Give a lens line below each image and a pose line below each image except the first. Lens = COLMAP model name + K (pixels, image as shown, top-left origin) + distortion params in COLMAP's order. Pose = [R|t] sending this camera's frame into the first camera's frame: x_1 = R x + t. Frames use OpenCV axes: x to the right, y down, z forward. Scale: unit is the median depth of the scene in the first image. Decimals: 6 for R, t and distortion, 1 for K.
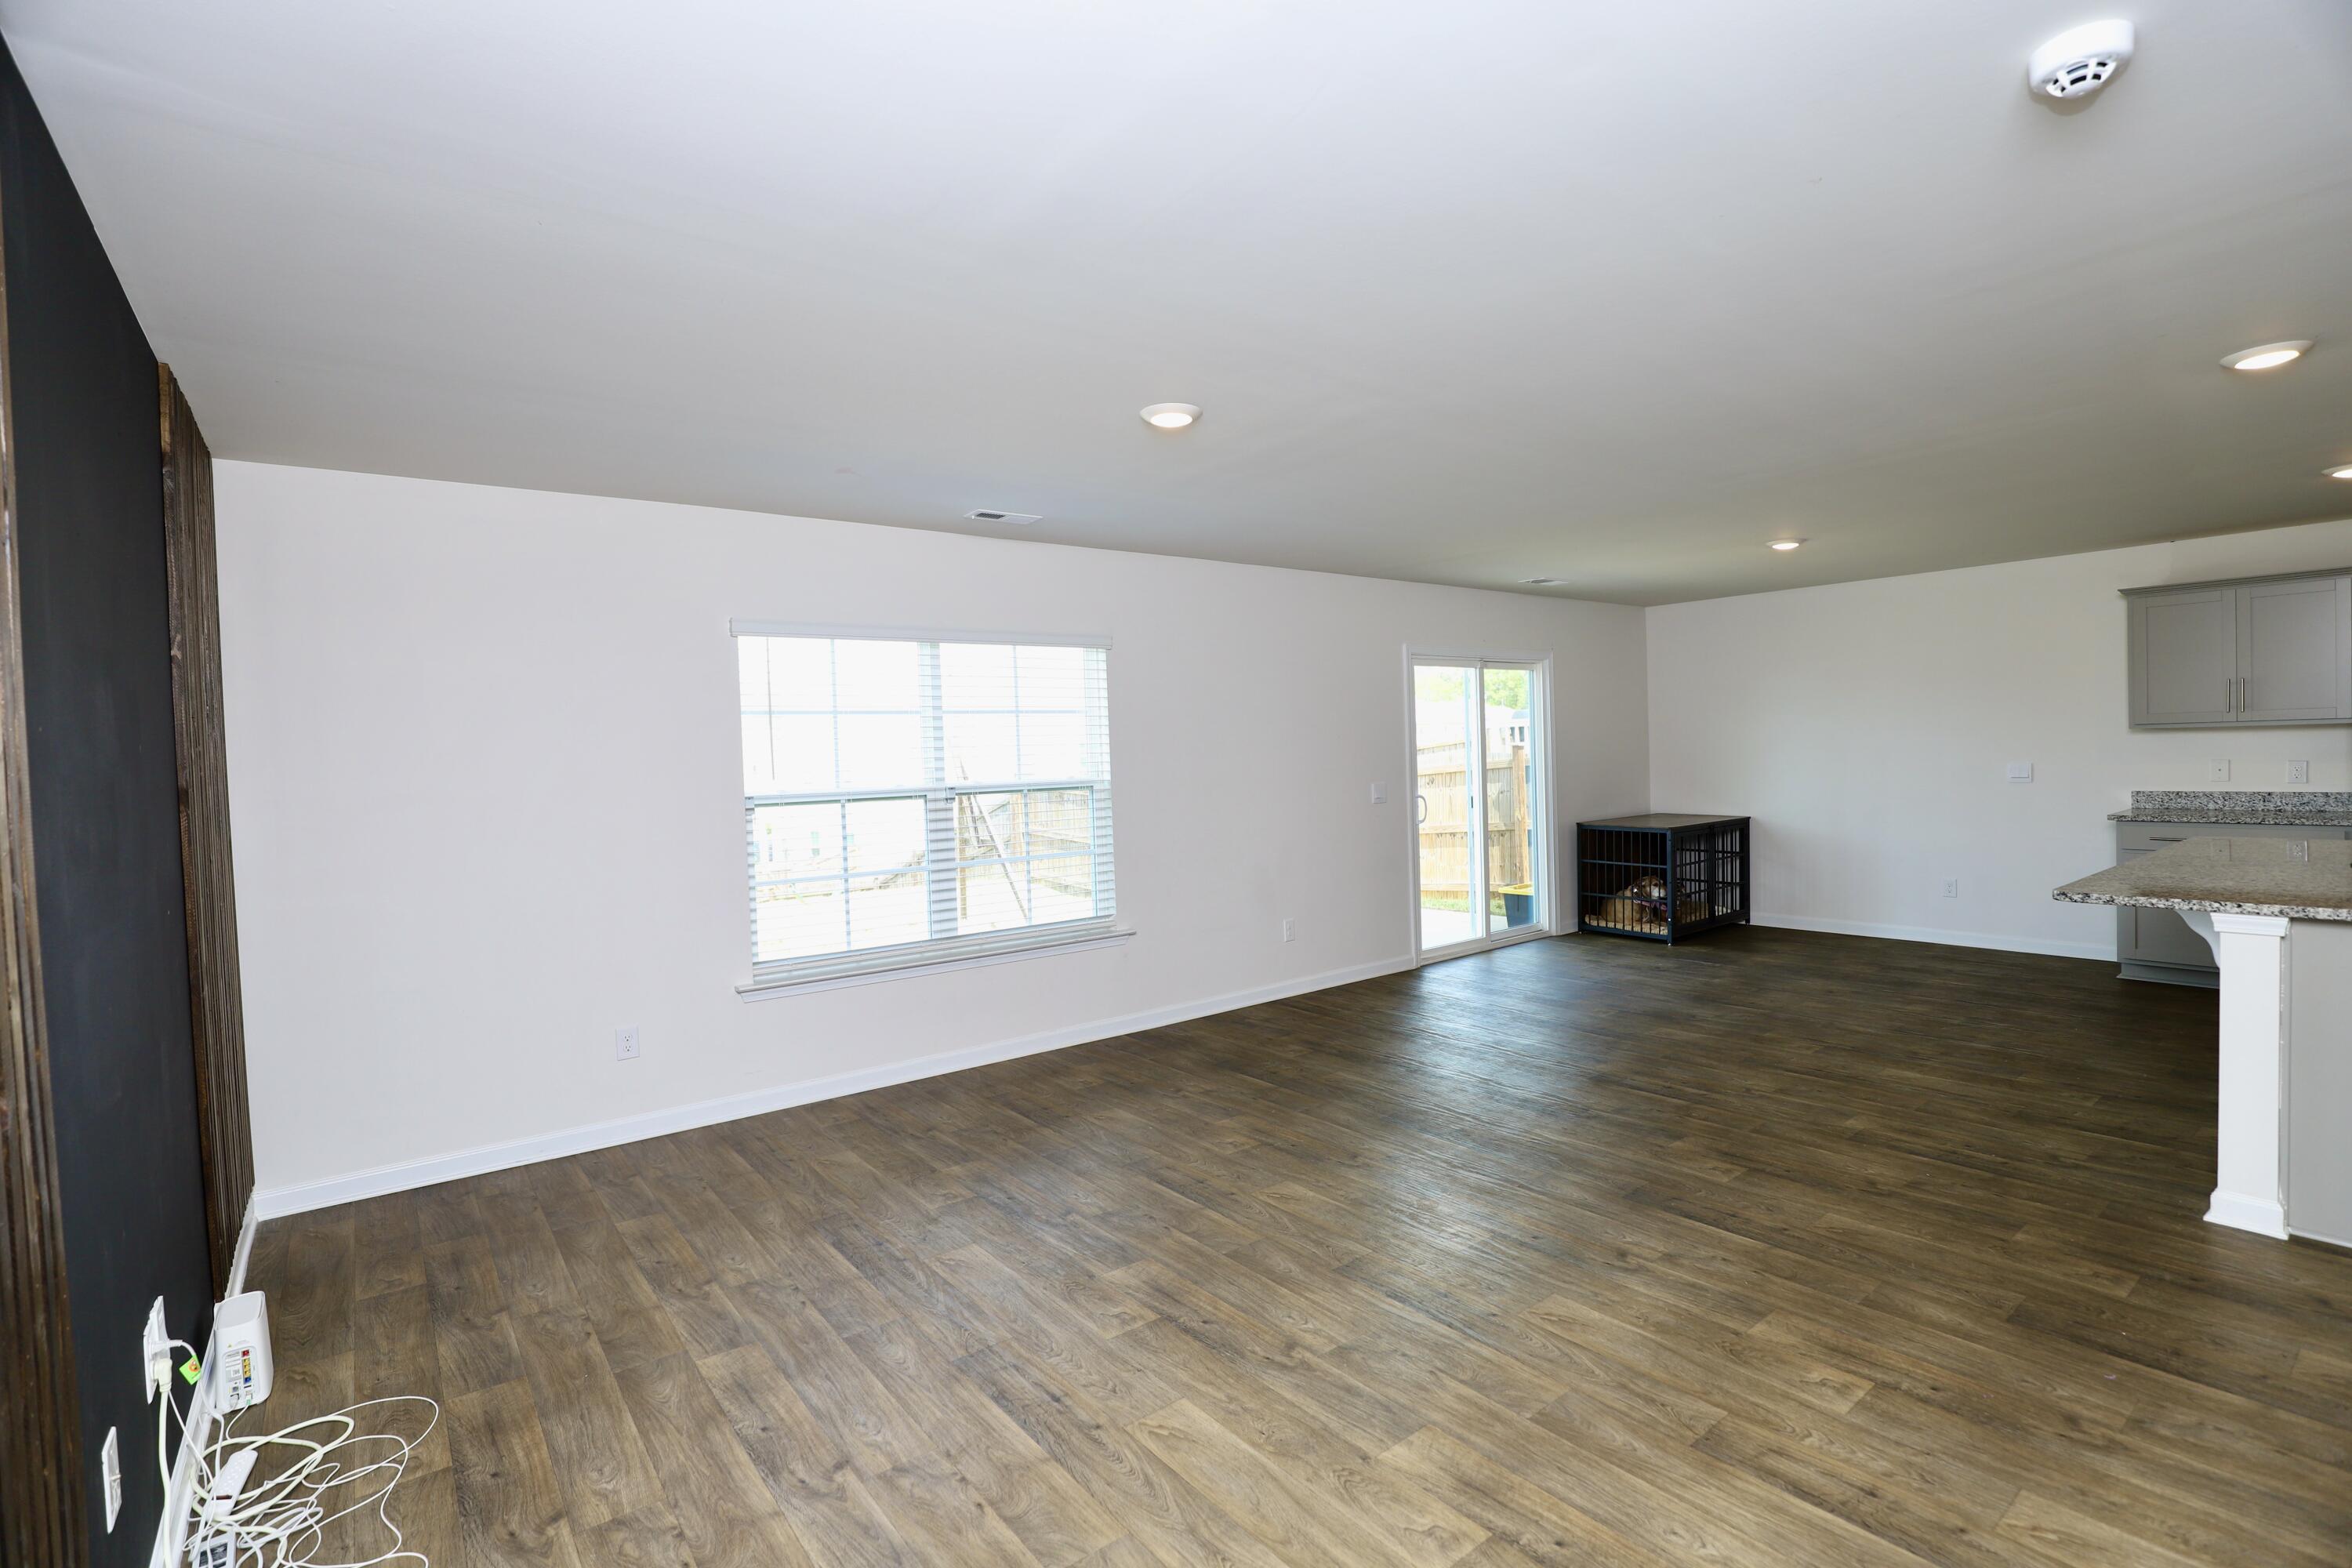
lens RADIAL K [[1075.2, 0, 1169.8], [0, 1075.2, 748.7], [0, 0, 1]] dist [-0.007122, 0.000551]
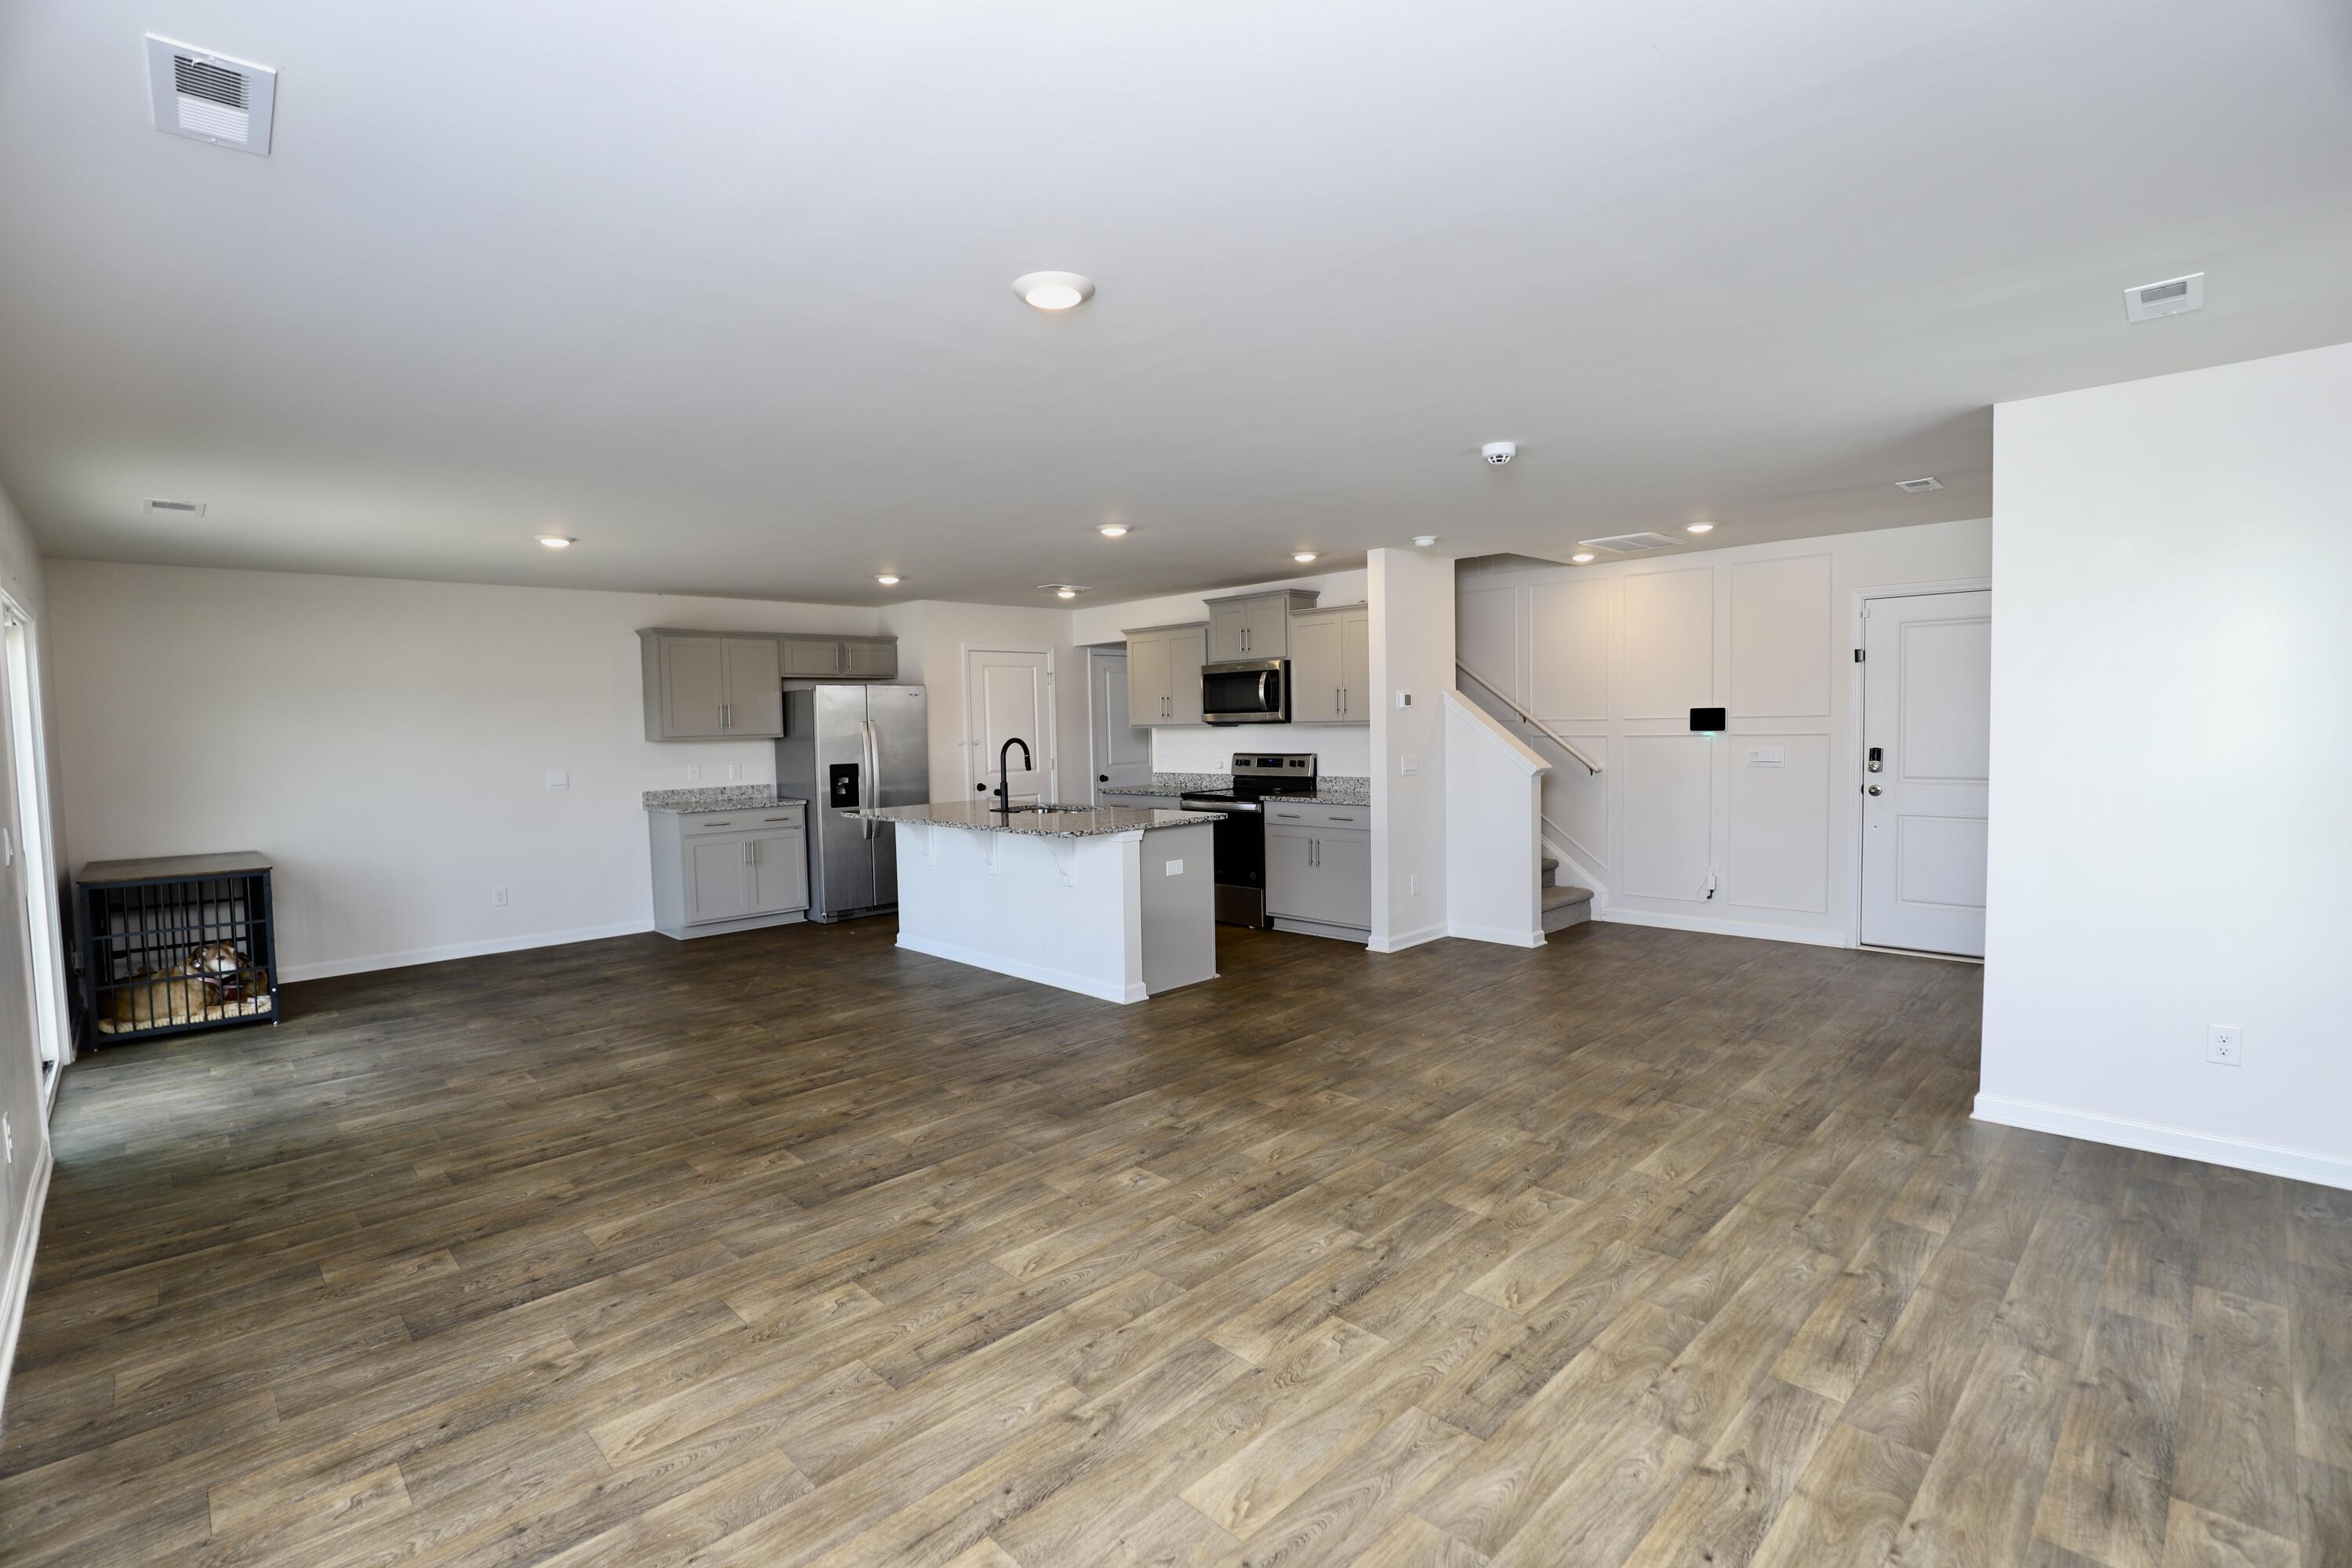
lens RADIAL K [[1105.0, 0, 1184.8], [0, 1105.0, 746.0], [0, 0, 1]] dist [-0.045596, 0.011655]
pose [[-0.132510, 0.017064, 0.991035, -0.361132], [0.025395, 0.999582, -0.013816, 0.017891], [-0.990856, 0.023337, -0.132888, 0.479262]]
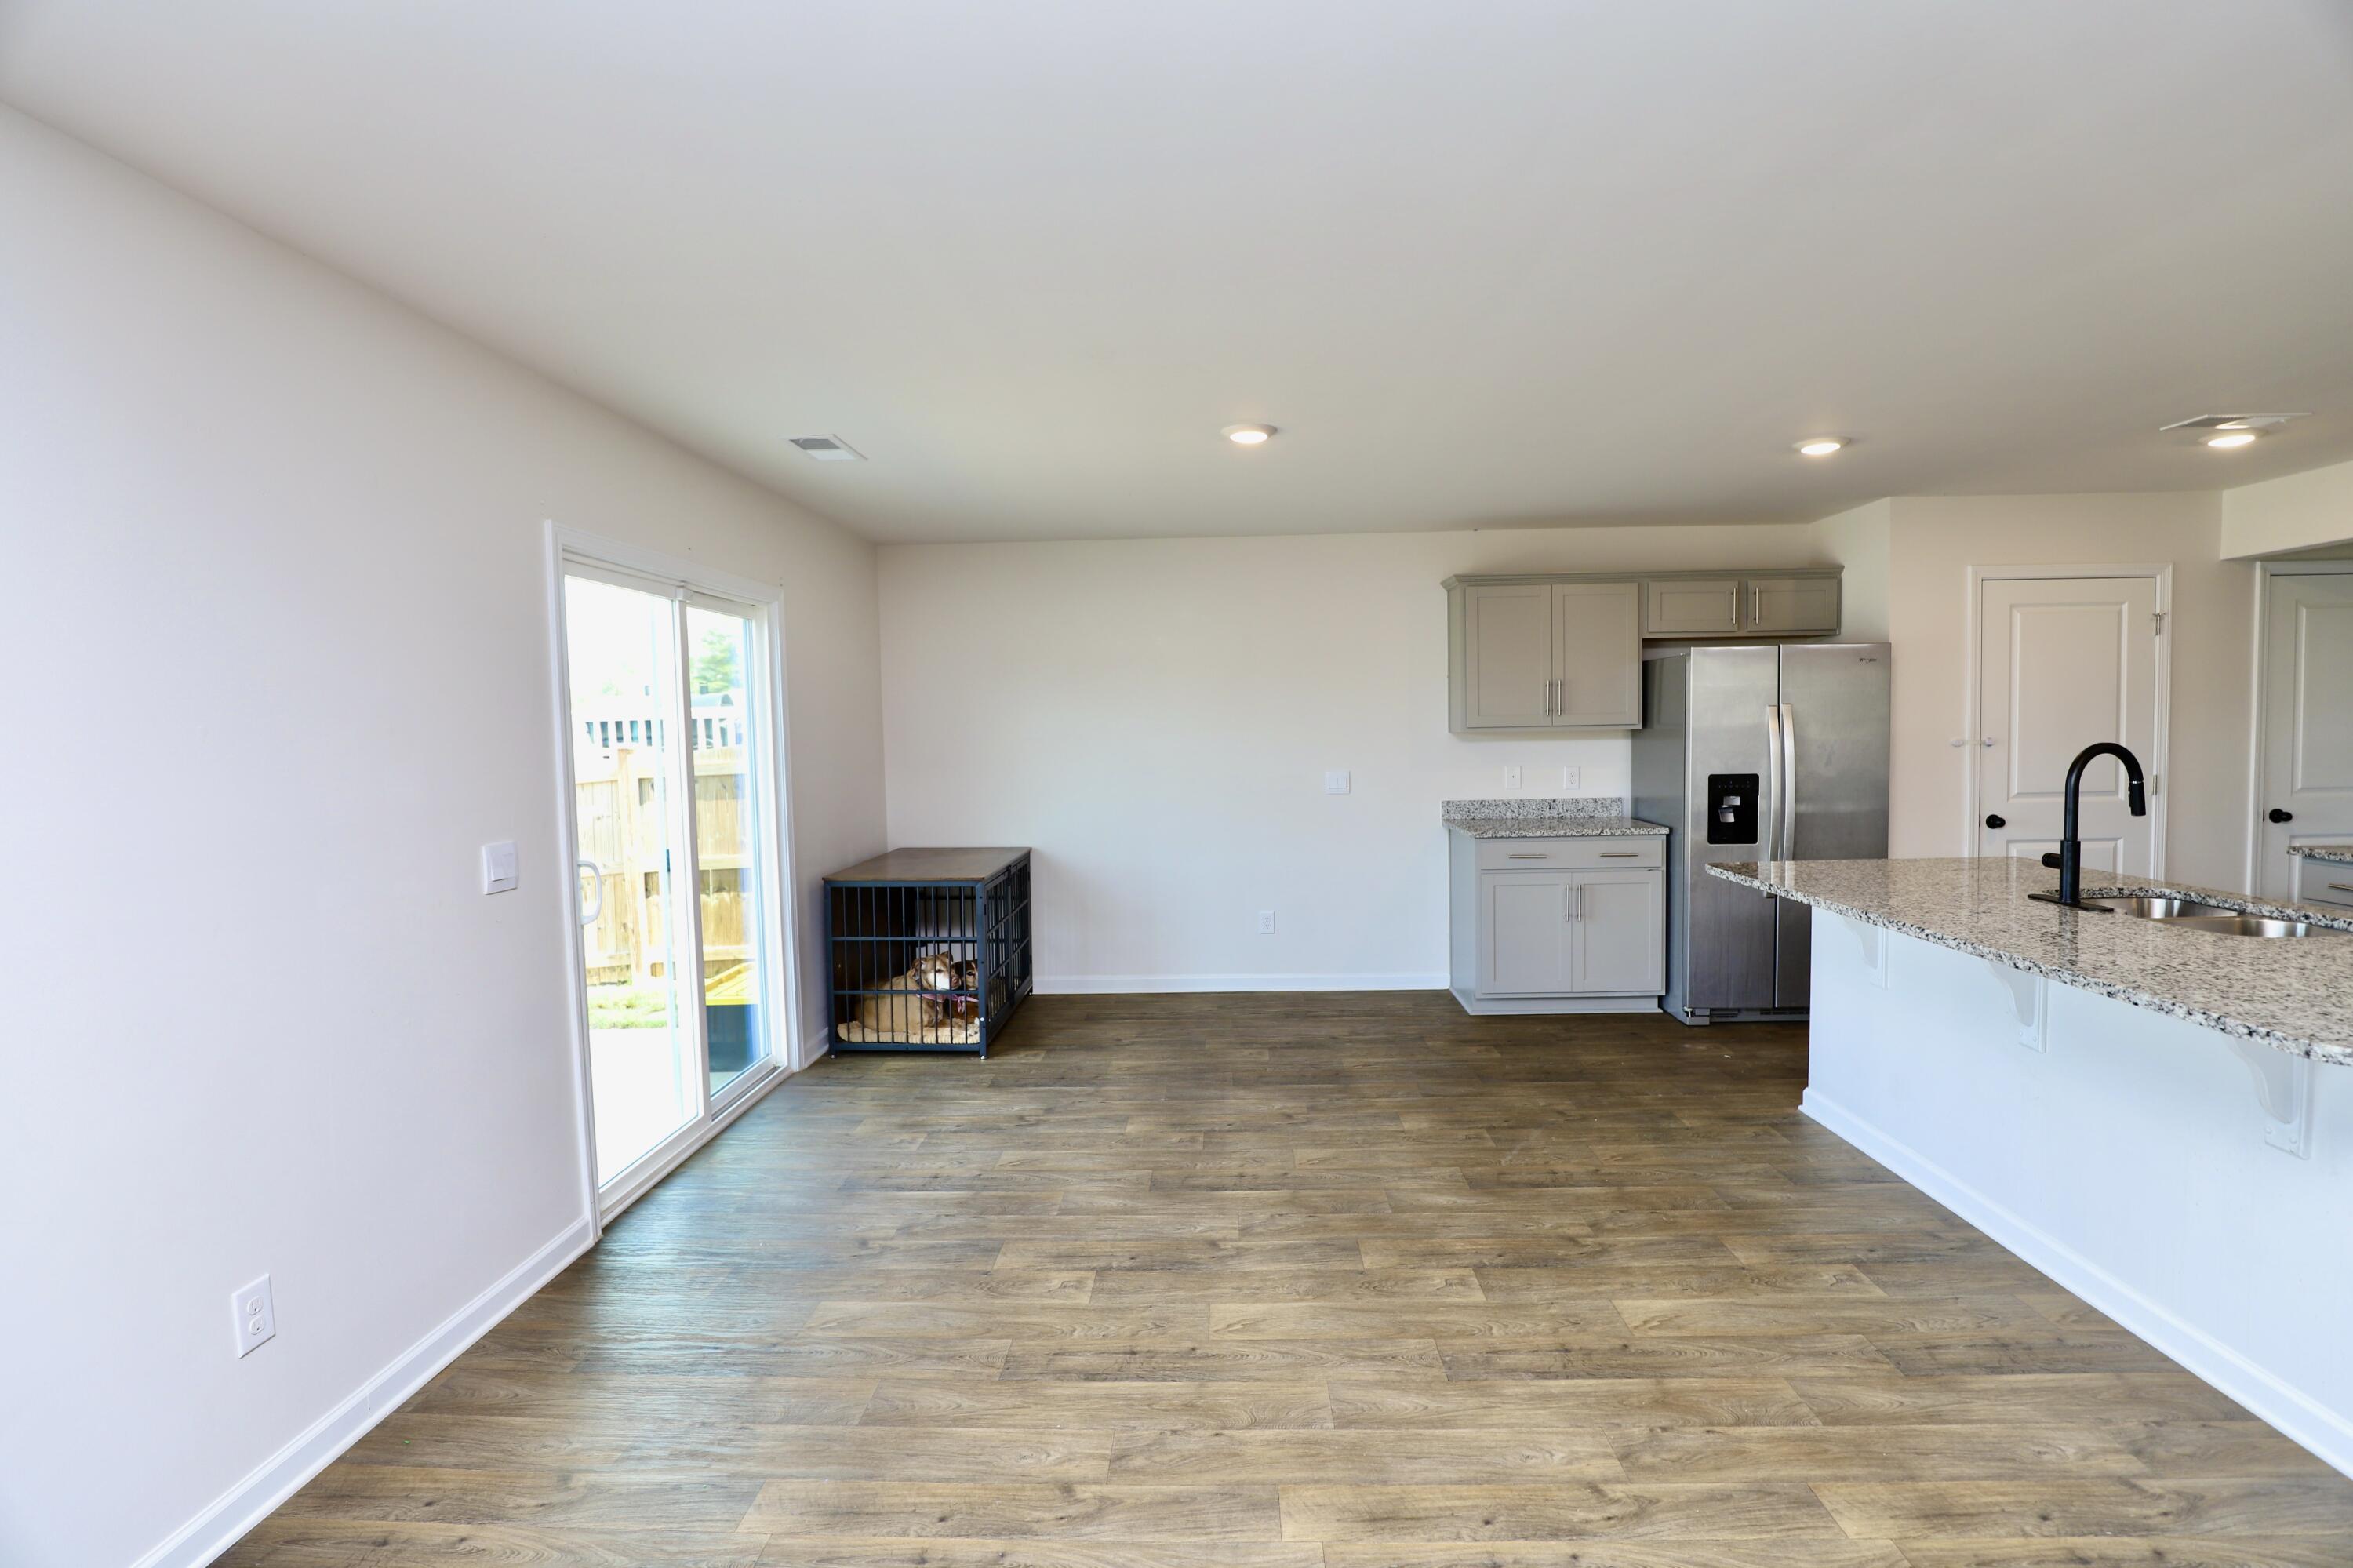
lens RADIAL K [[1091.5, 0, 1176.5], [0, 1091.5, 788.0], [0, 0, 1]] dist [-0.032213, 0.000448]
pose [[0.635527, -0.020188, 0.771814, 0.043451], [-0.005789, 0.999505, 0.030910, 0.001731], [-0.772057, -0.024112, 0.635096, 0.512085]]
